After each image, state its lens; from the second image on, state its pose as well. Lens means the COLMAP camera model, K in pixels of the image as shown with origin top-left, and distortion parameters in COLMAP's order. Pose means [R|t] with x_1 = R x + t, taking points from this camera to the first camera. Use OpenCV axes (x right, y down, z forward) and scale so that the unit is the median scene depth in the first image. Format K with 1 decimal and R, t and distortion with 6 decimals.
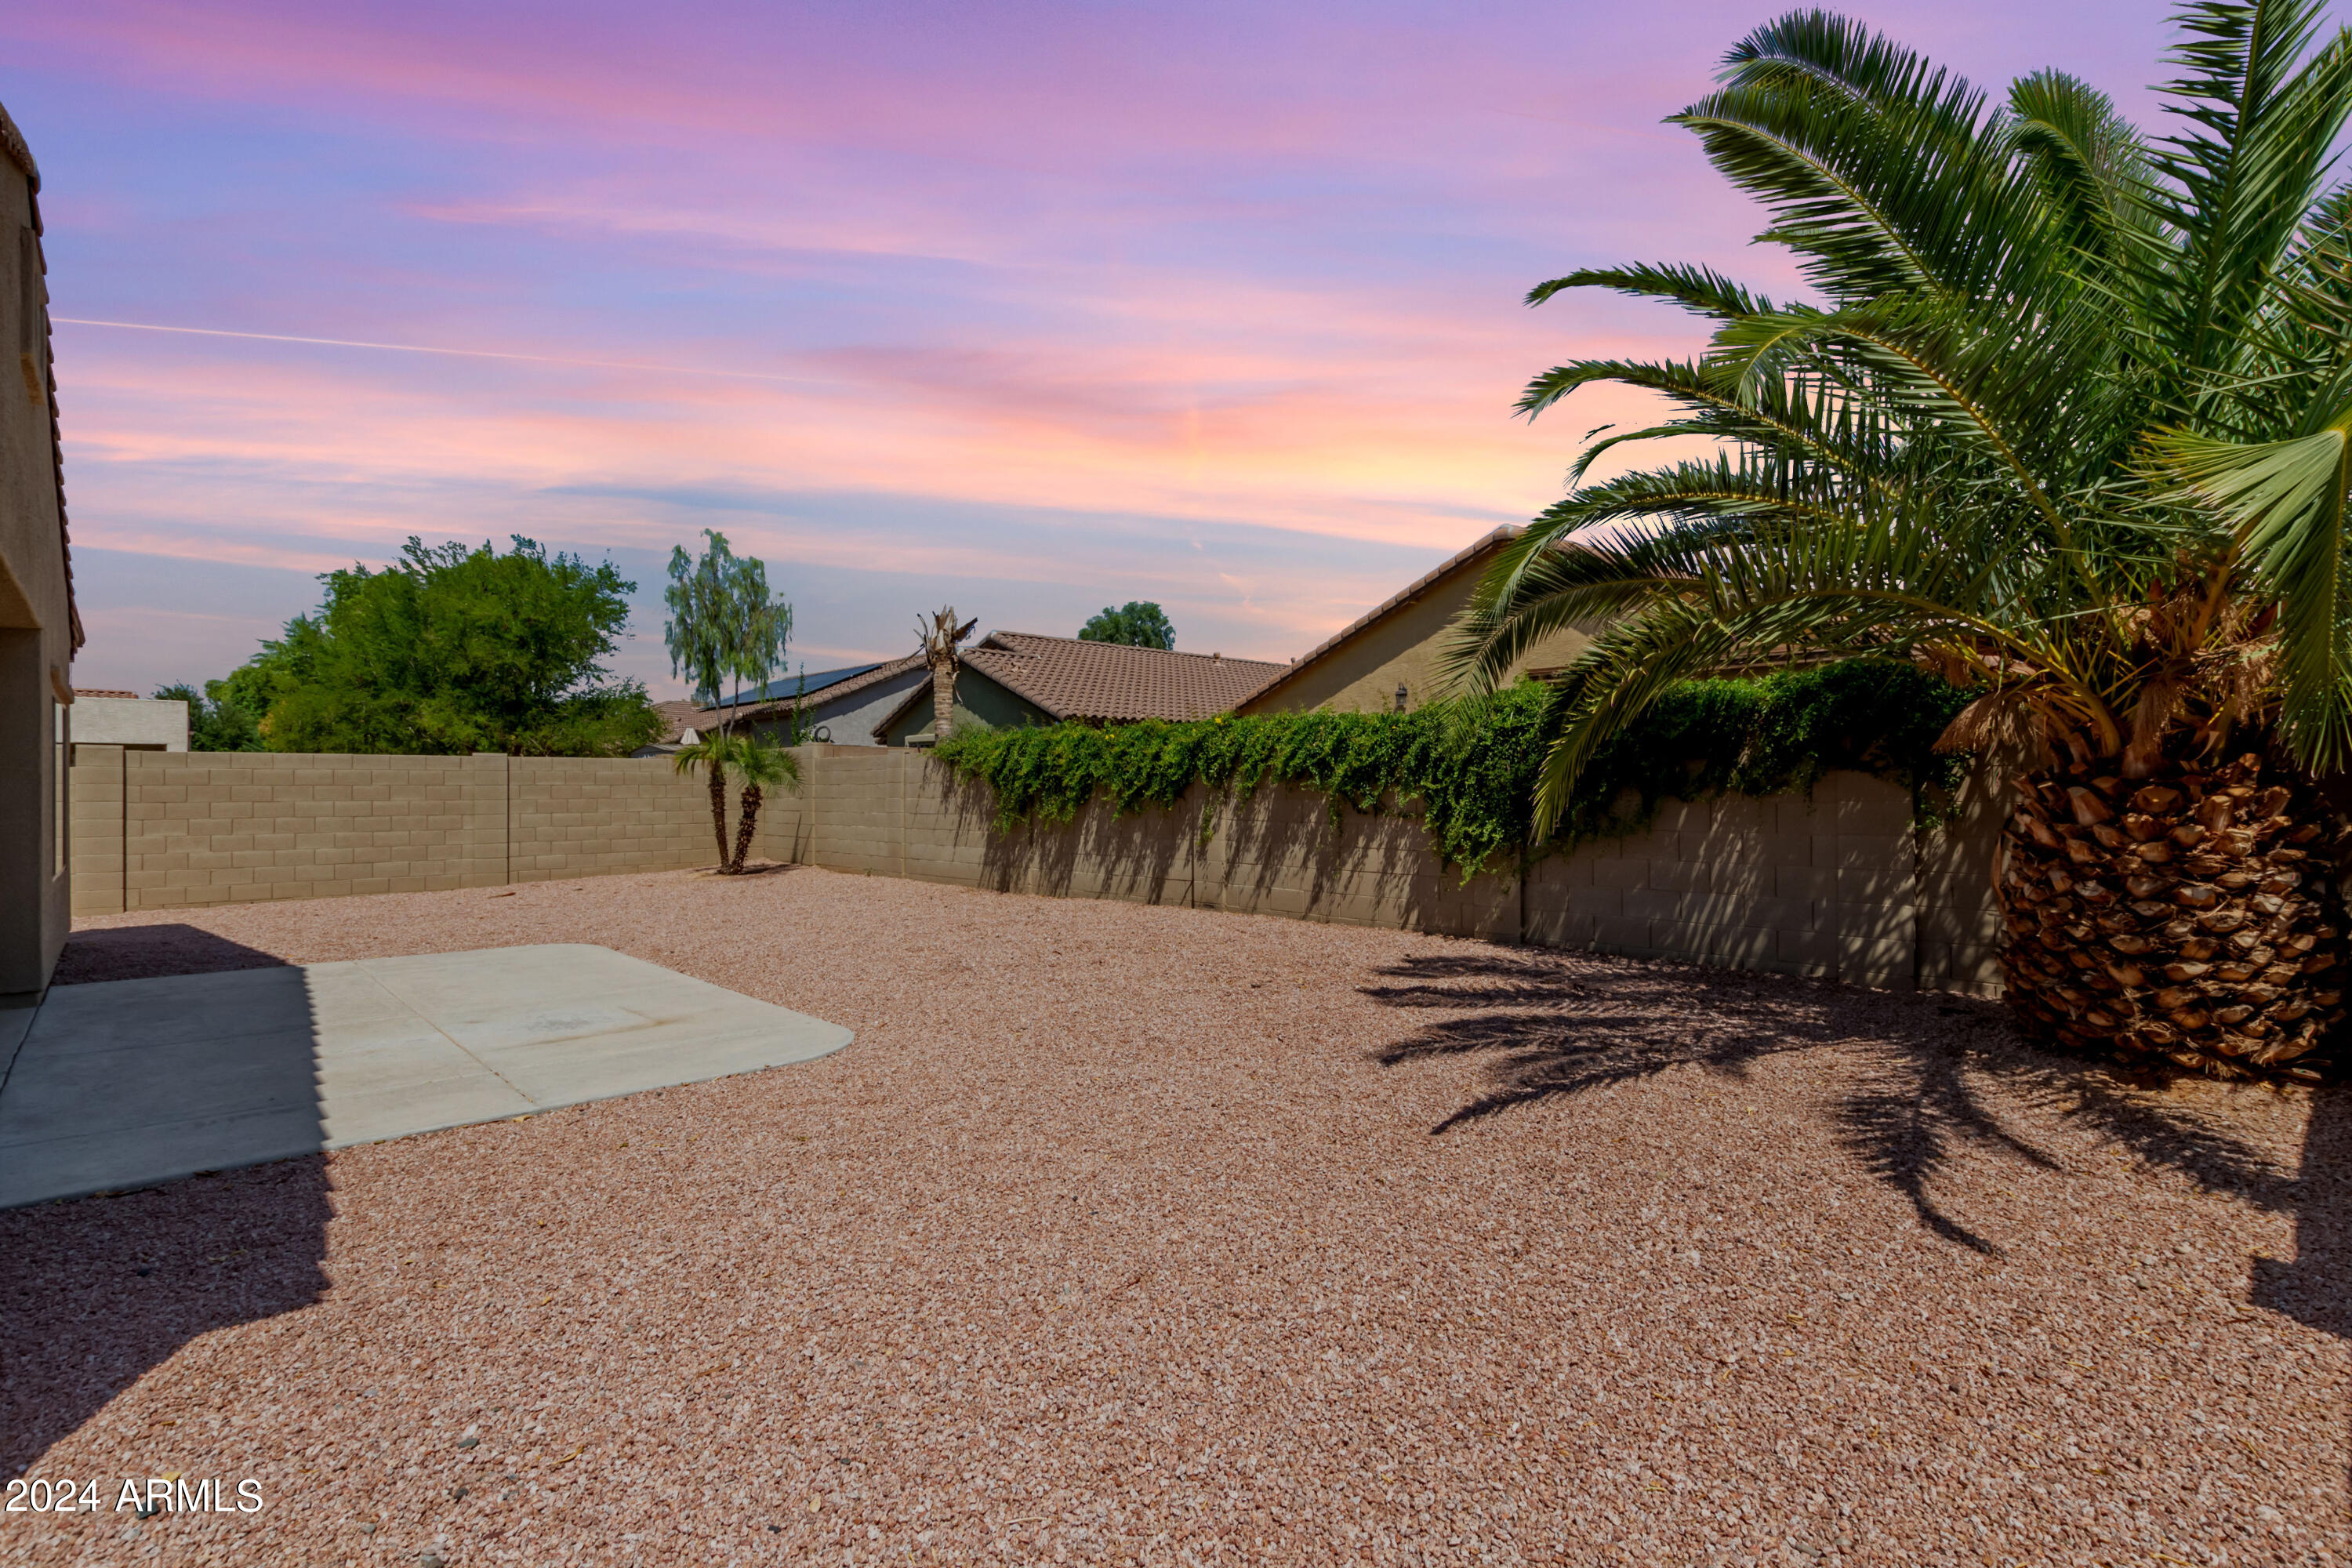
lens RADIAL K [[1090.3, 0, 1162.5], [0, 1090.3, 788.0], [0, 0, 1]] dist [0.001123, 0.000217]
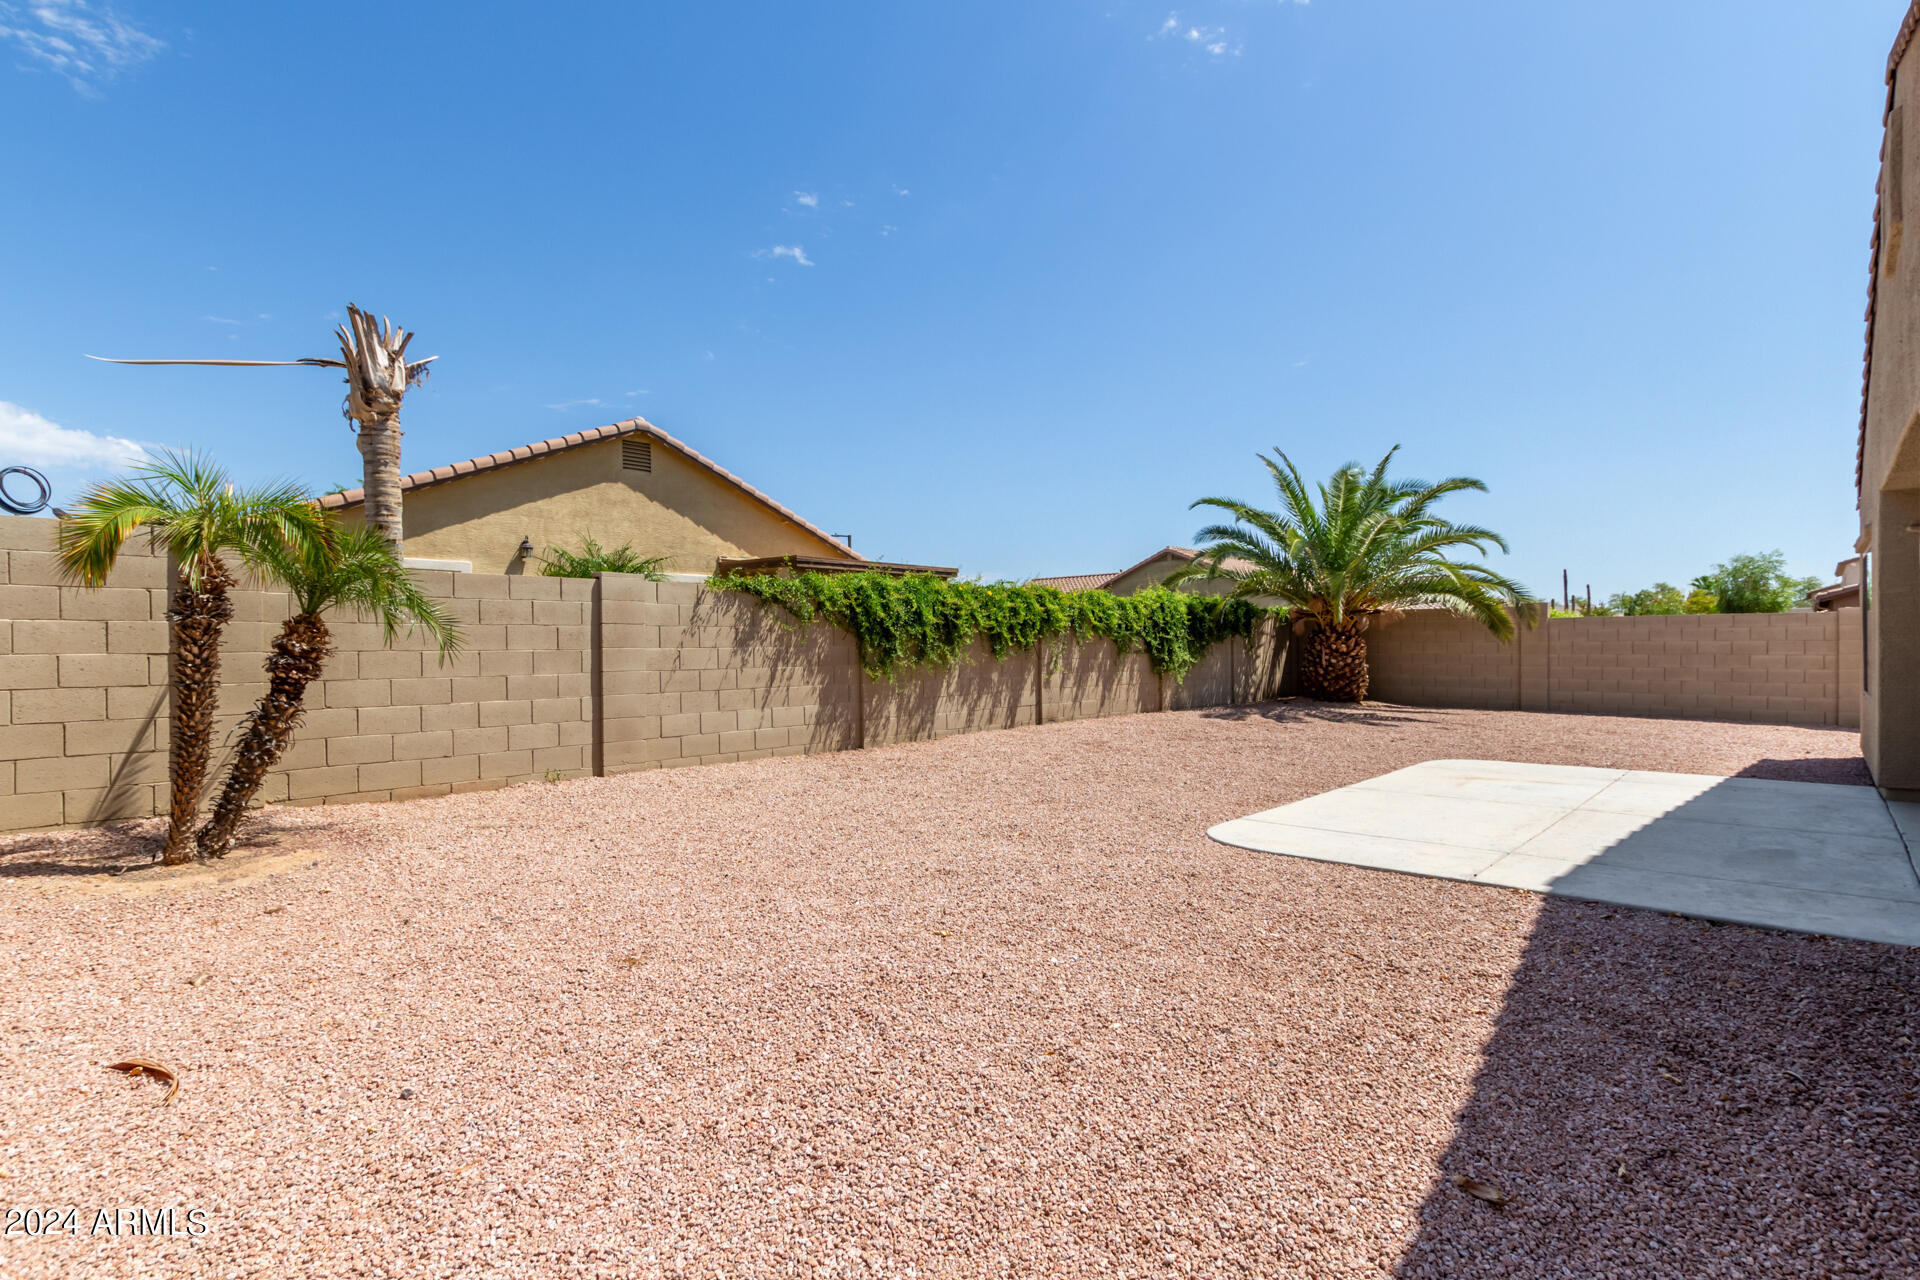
lens RADIAL K [[890.0, 0, 949.0], [0, 890.0, 643.3], [0, 0, 1]] dist [0.001123, 0.000217]
pose [[-0.044961, 0.005477, 0.998974, -1.006090], [0.004308, 0.999977, -0.005288, 0.012832], [-0.998979, 0.004065, -0.044984, 1.083121]]
